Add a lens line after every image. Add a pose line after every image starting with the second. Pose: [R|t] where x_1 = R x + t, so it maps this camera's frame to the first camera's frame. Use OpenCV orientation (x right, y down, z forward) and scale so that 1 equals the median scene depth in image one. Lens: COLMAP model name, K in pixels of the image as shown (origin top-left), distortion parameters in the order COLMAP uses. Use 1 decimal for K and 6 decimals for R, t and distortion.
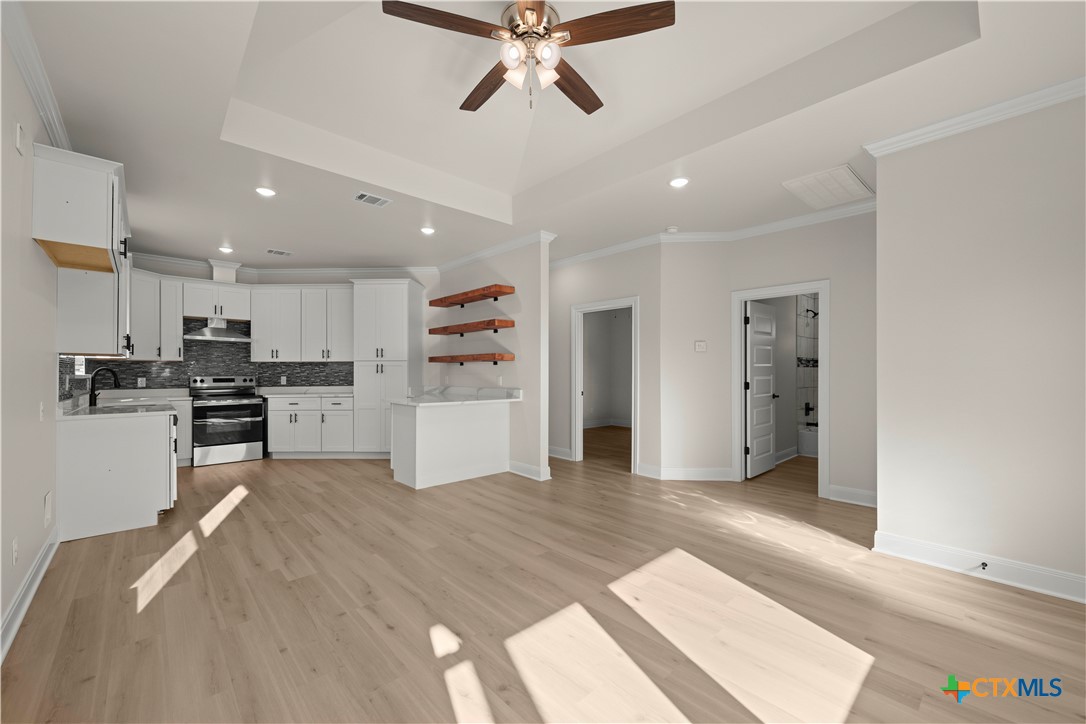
lens RADIAL K [[430.6, 0, 548.1], [0, 430.6, 369.1], [0, 0, 1]] dist [0.003589, -0.000067]
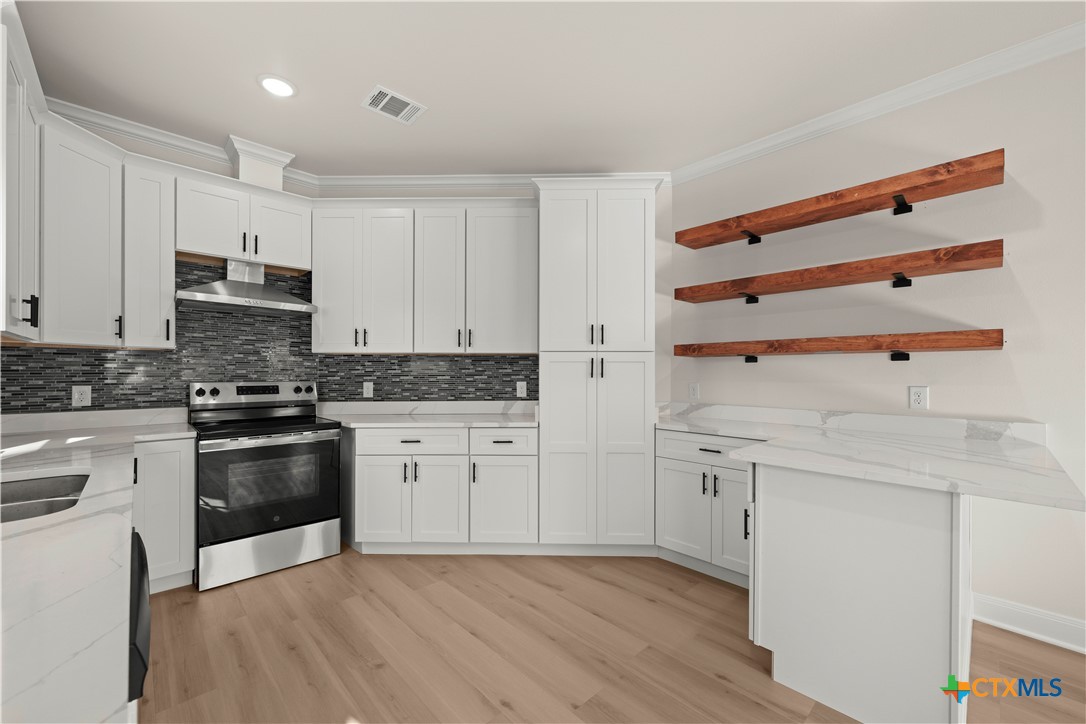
lens RADIAL K [[430.6, 0, 548.7], [0, 430.6, 367.8], [0, 0, 1]] dist [0.003589, -0.000067]
pose [[0.999882, 0.004401, 0.014729, -0.442540], [-0.004416, 0.999990, 0.000945, -0.001509], [-0.014724, -0.001010, 0.999891, 0.520857]]
